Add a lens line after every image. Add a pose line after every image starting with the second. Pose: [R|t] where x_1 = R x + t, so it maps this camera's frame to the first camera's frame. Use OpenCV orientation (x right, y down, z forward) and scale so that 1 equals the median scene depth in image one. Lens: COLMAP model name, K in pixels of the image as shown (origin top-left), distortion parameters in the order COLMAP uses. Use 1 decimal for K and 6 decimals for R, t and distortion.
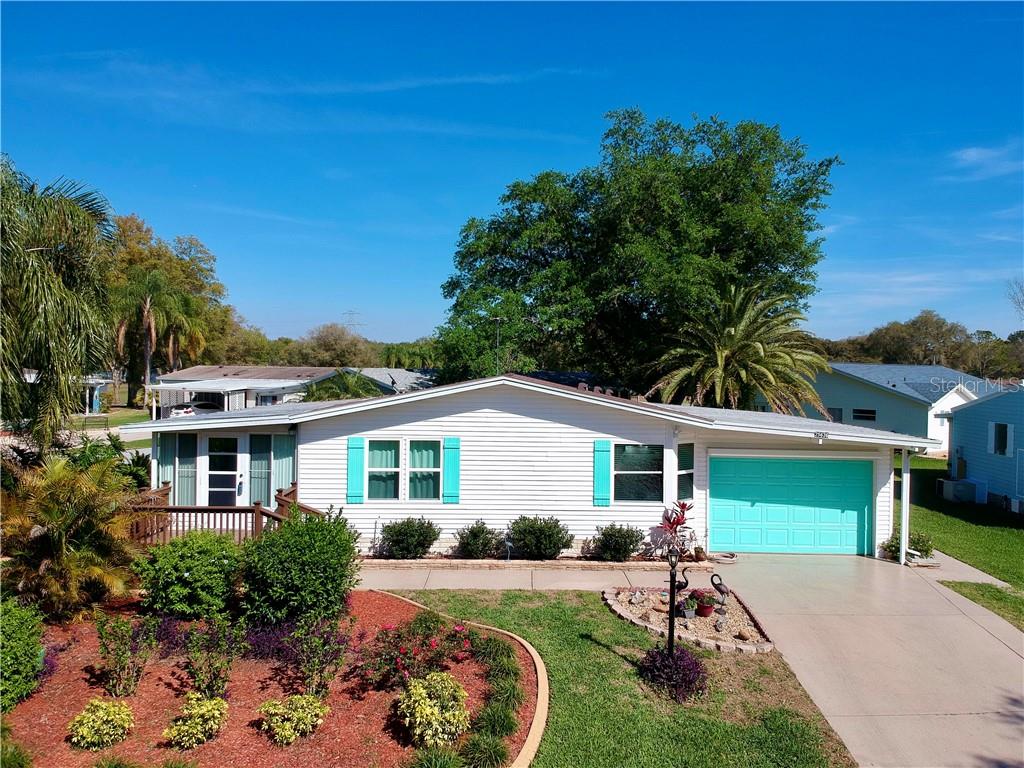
lens RADIAL K [[760.8, 0, 522.2], [0, 760.8, 374.0], [0, 0, 1]] dist [0.081793, -0.151187]
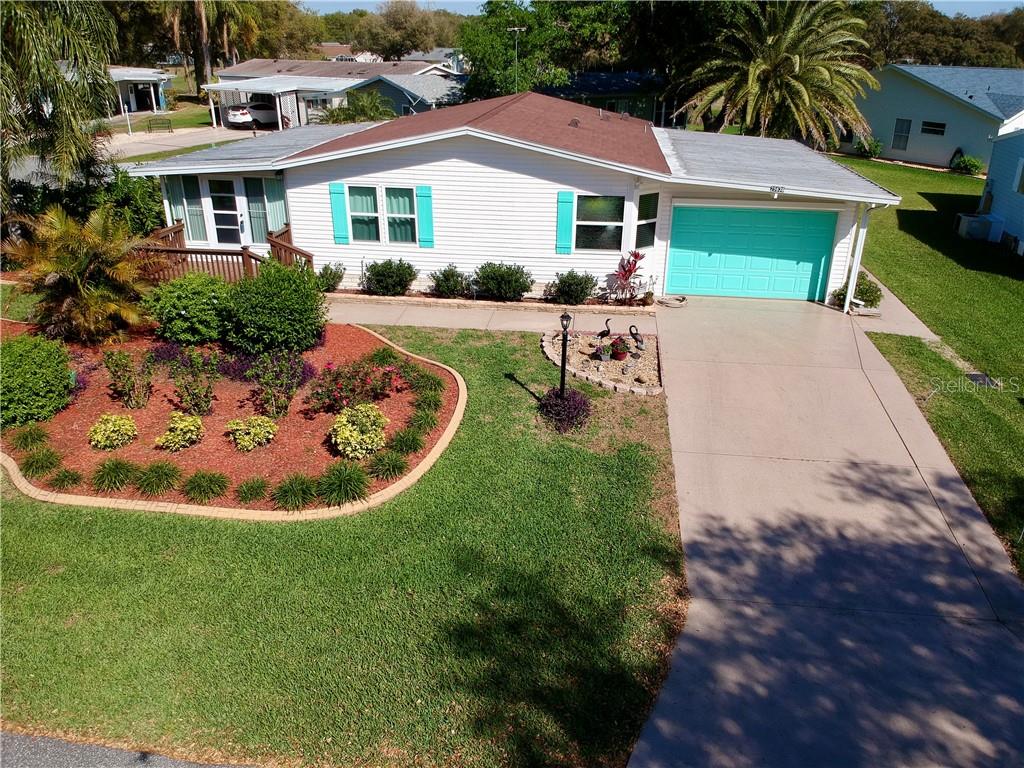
lens RADIAL K [[760.8, 0, 520.7], [0, 760.8, 386.1], [0, 0, 1]] dist [0.081793, -0.151187]
pose [[0.992474, 0.047720, -0.112772, 0.175239], [0.001799, 0.915160, 0.403086, -0.090379], [0.122440, -0.400256, 0.908187, -0.064160]]
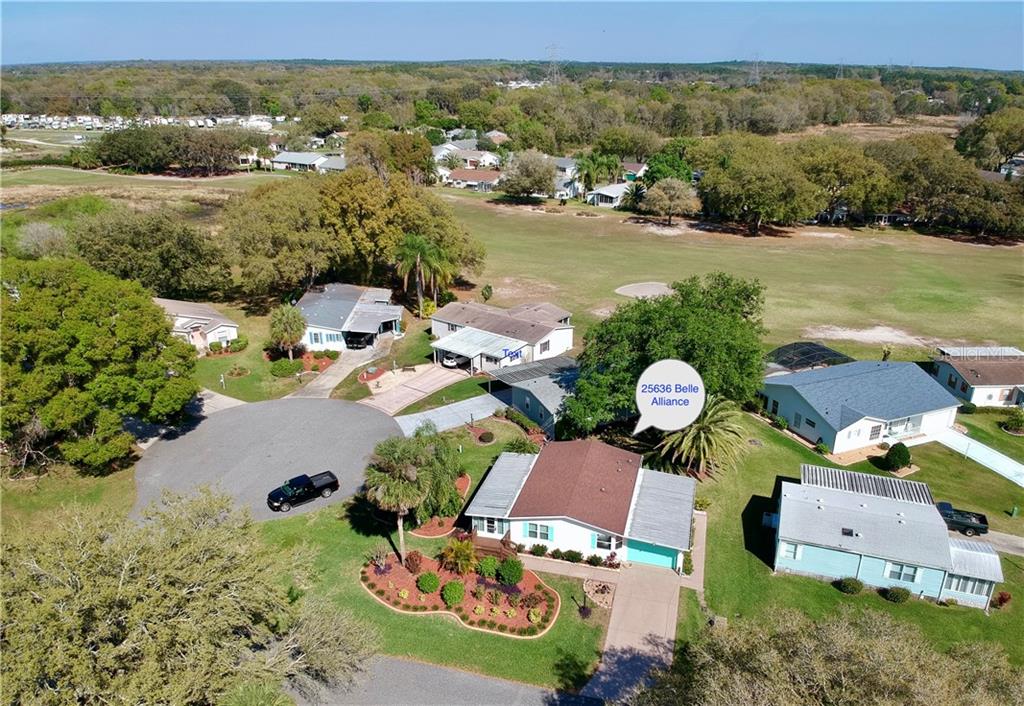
lens RADIAL K [[807.7, 0, 511.7], [0, 807.7, 345.4], [0, 0, 1]] dist [0.062846, -0.106478]
pose [[0.962320, 0.085098, -0.258260, 0.629827], [0.012705, 0.934659, 0.355318, -2.039541], [0.271622, -0.345211, 0.898360, -2.140625]]
